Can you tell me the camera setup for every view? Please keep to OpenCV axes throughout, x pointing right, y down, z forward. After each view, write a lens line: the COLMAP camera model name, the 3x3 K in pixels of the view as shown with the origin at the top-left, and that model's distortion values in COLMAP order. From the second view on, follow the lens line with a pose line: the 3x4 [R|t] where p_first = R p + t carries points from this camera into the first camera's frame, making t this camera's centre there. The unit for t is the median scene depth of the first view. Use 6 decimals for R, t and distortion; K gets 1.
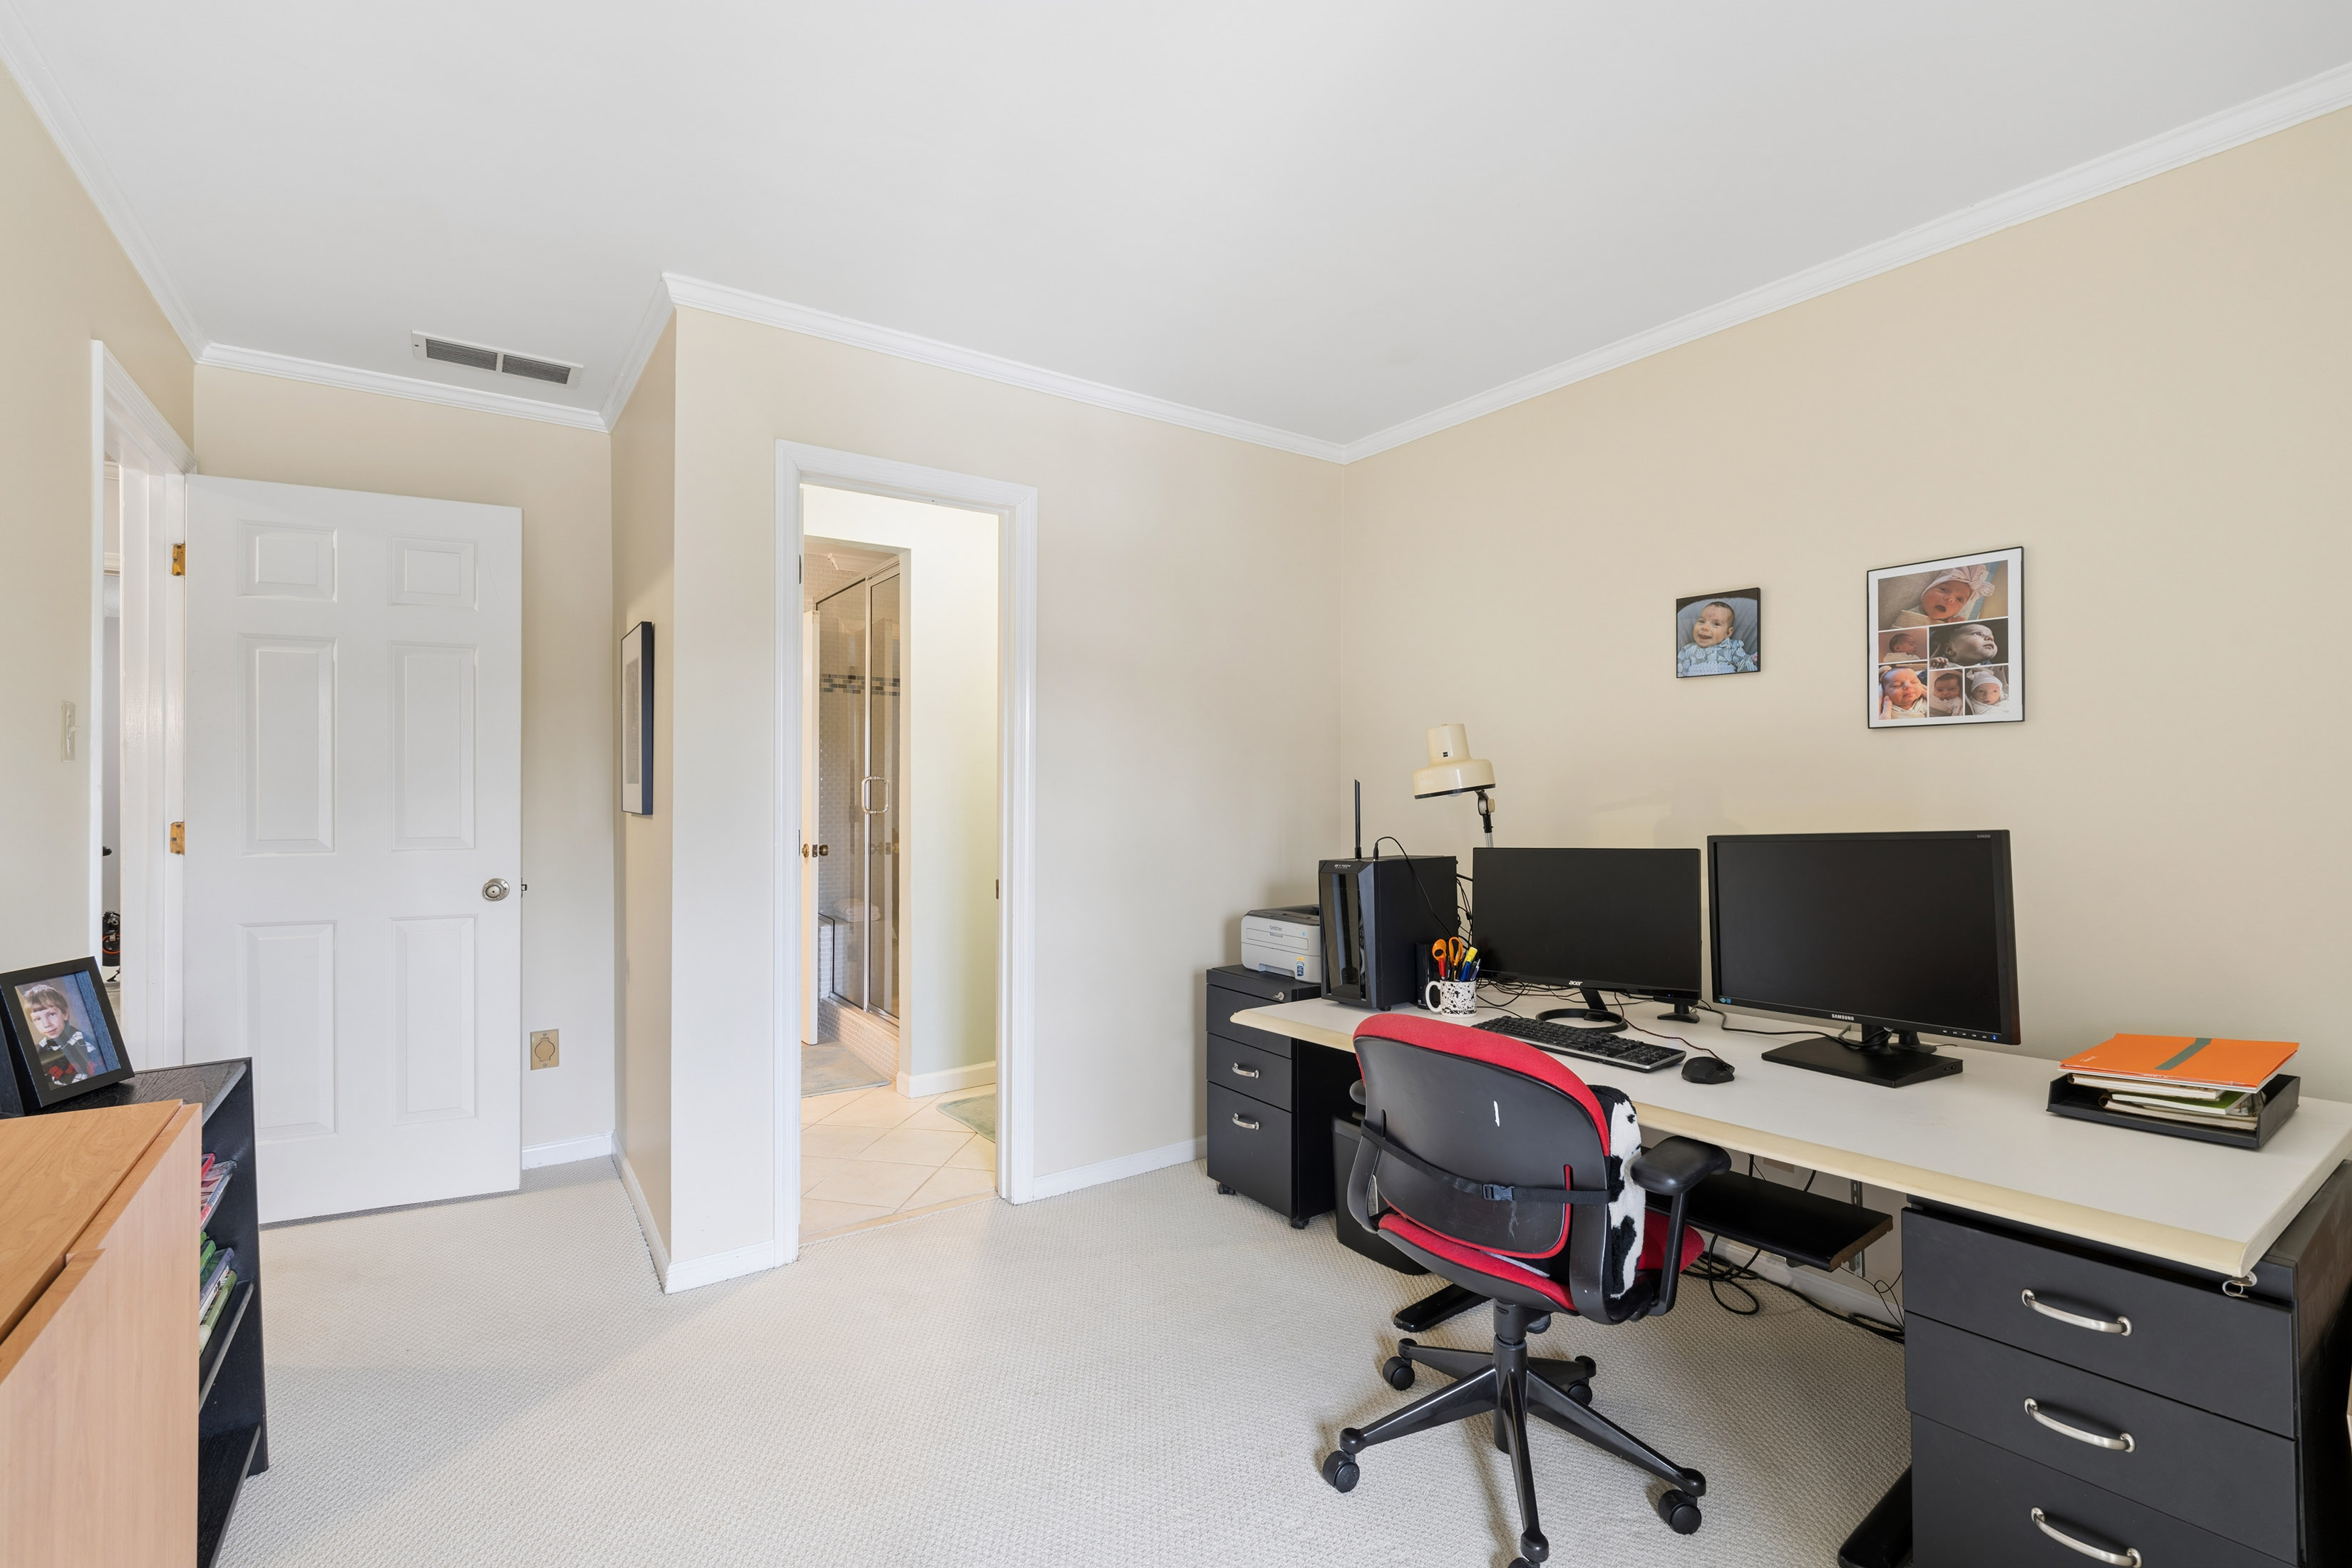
lens RADIAL K [[1039.2, 0, 1176.0], [0, 1039.2, 784.0], [0, 0, 1]] dist [-0.000210, 0.000133]
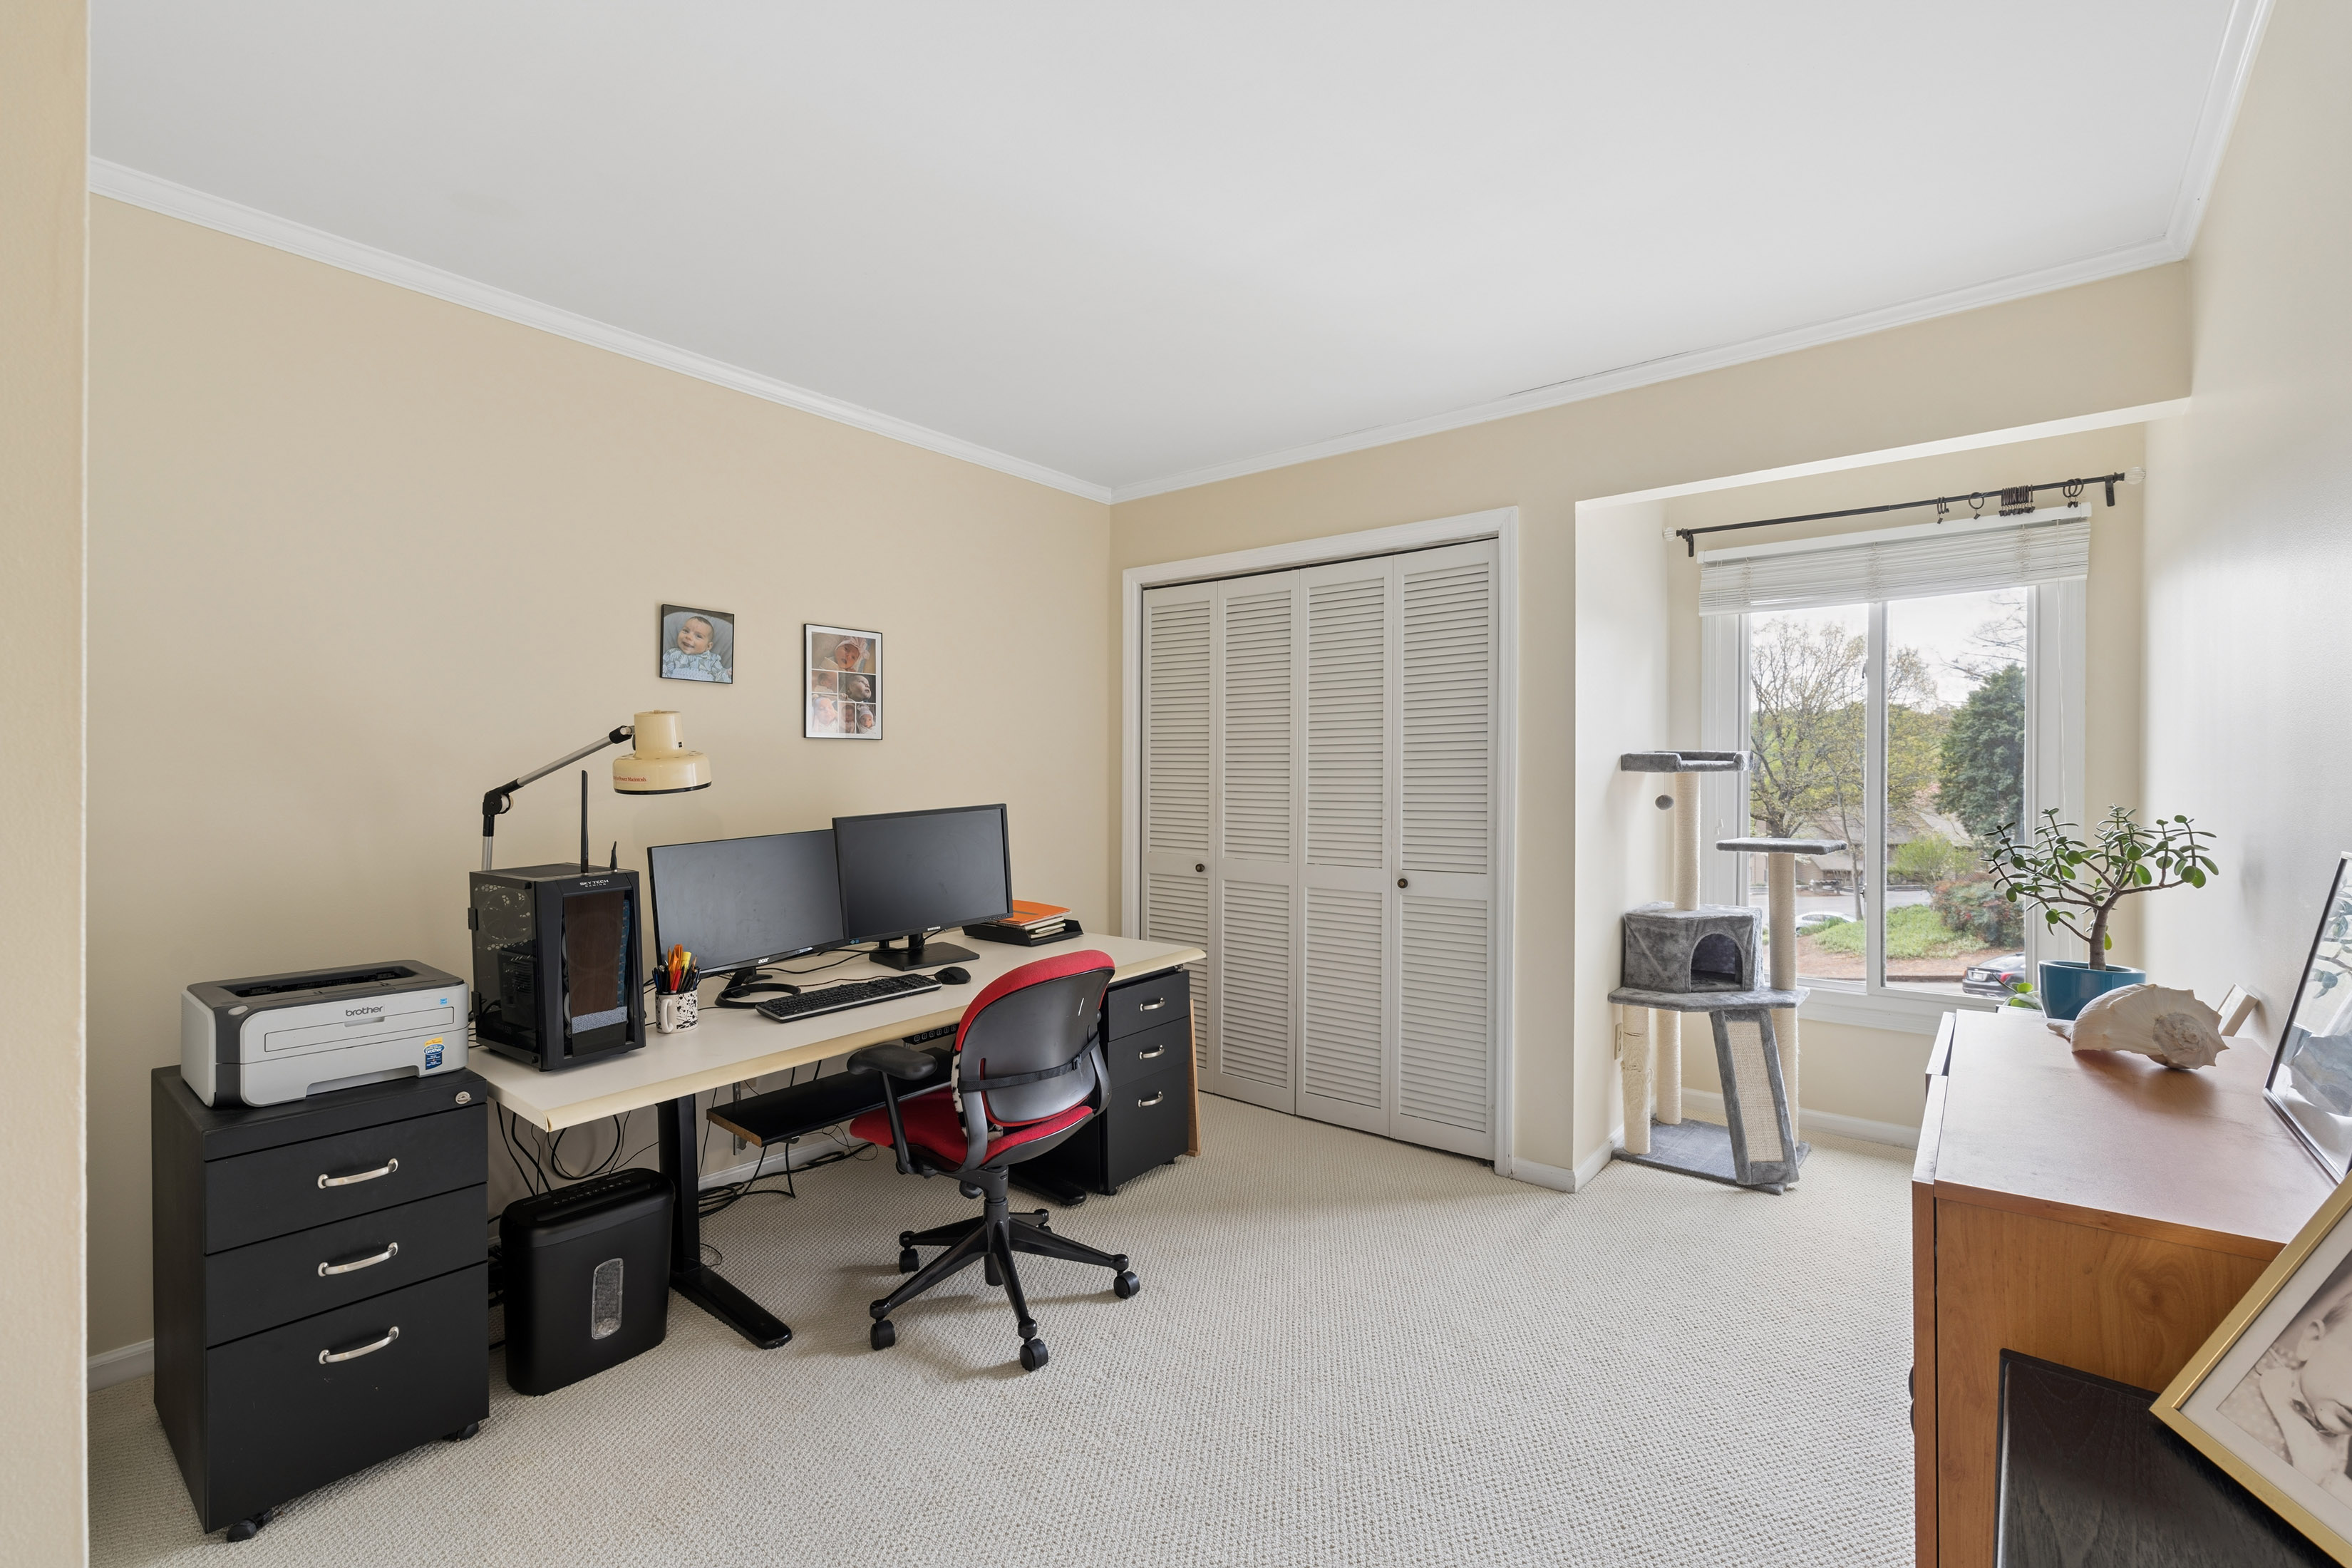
lens RADIAL K [[1039.2, 0, 1176.0], [0, 1039.2, 784.0], [0, 0, 1]] dist [-0.000210, 0.000133]
pose [[-0.275131, -0.003403, 0.961401, -0.821748], [-0.003668, 0.999990, 0.002490, 0.002840], [-0.961400, -0.002842, -0.275140, 0.936098]]
